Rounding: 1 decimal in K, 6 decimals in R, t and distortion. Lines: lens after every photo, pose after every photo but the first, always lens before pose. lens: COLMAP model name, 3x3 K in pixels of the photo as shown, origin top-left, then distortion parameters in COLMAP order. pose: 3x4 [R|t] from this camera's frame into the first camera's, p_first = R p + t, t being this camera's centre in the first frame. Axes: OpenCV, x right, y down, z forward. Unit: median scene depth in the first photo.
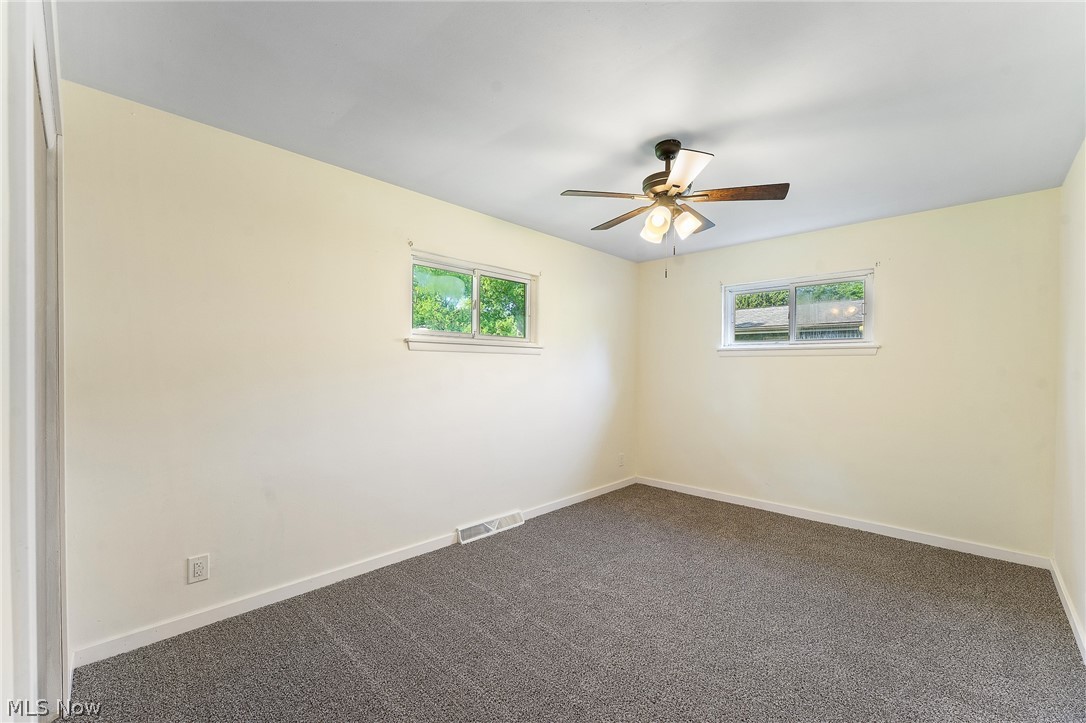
lens RADIAL K [[439.4, 0, 552.9], [0, 439.4, 366.6], [0, 0, 1]] dist [0.000460, 0.000902]
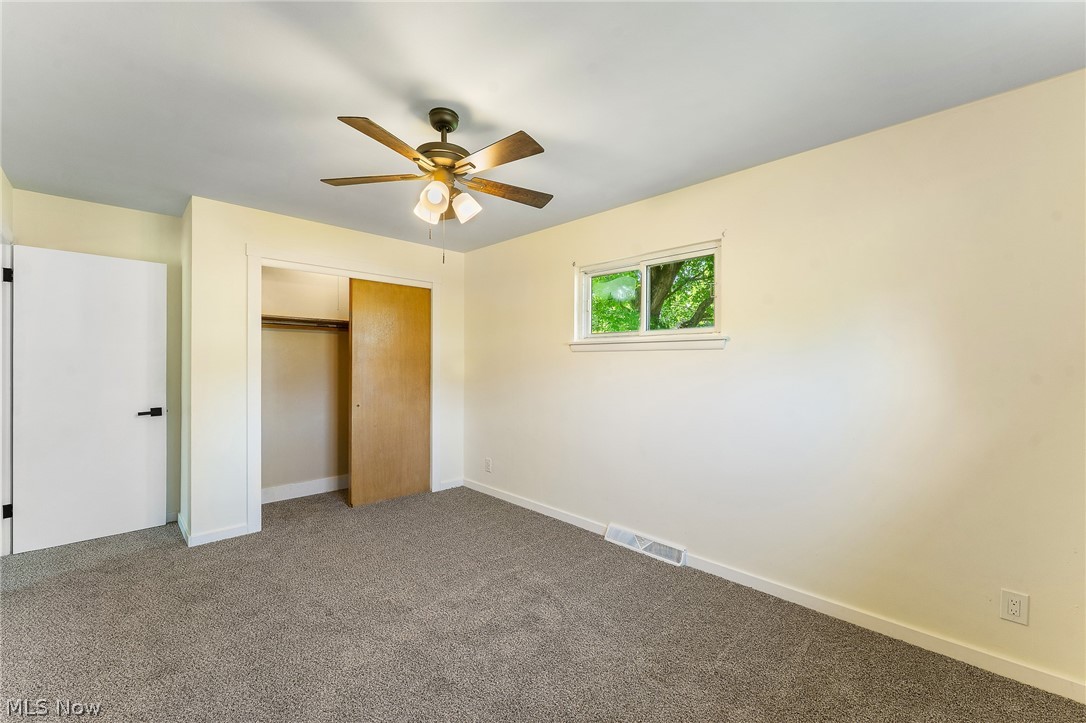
lens RADIAL K [[439.4, 0, 545.2], [0, 439.4, 364.3], [0, 0, 1]] dist [0.000460, 0.000902]
pose [[-0.015809, -0.014548, -0.999769, 0.763262], [-0.015738, 0.999774, -0.014300, 0.014843], [0.999751, 0.015508, -0.016035, 0.813971]]
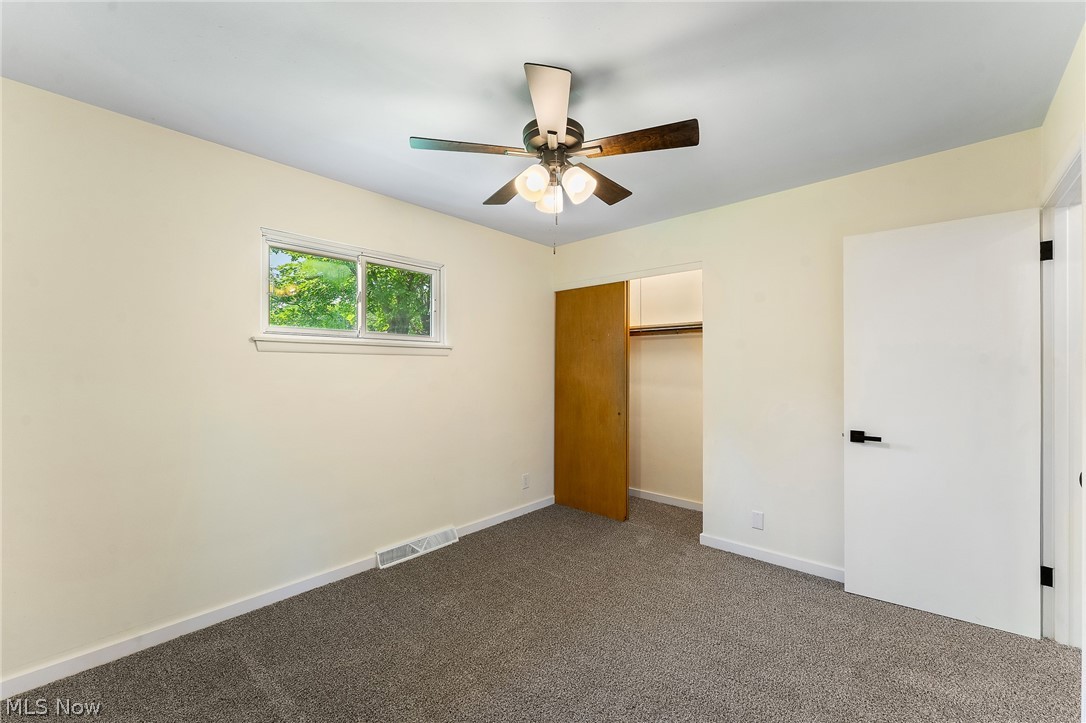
lens RADIAL K [[439.4, 0, 537.6], [0, 439.4, 368.5], [0, 0, 1]] dist [0.000460, 0.000902]
pose [[0.999590, -0.015713, 0.023942, 0.088856], [0.015700, 0.999876, 0.000767, 0.000145], [-0.023951, -0.000391, 0.999713, 0.089348]]
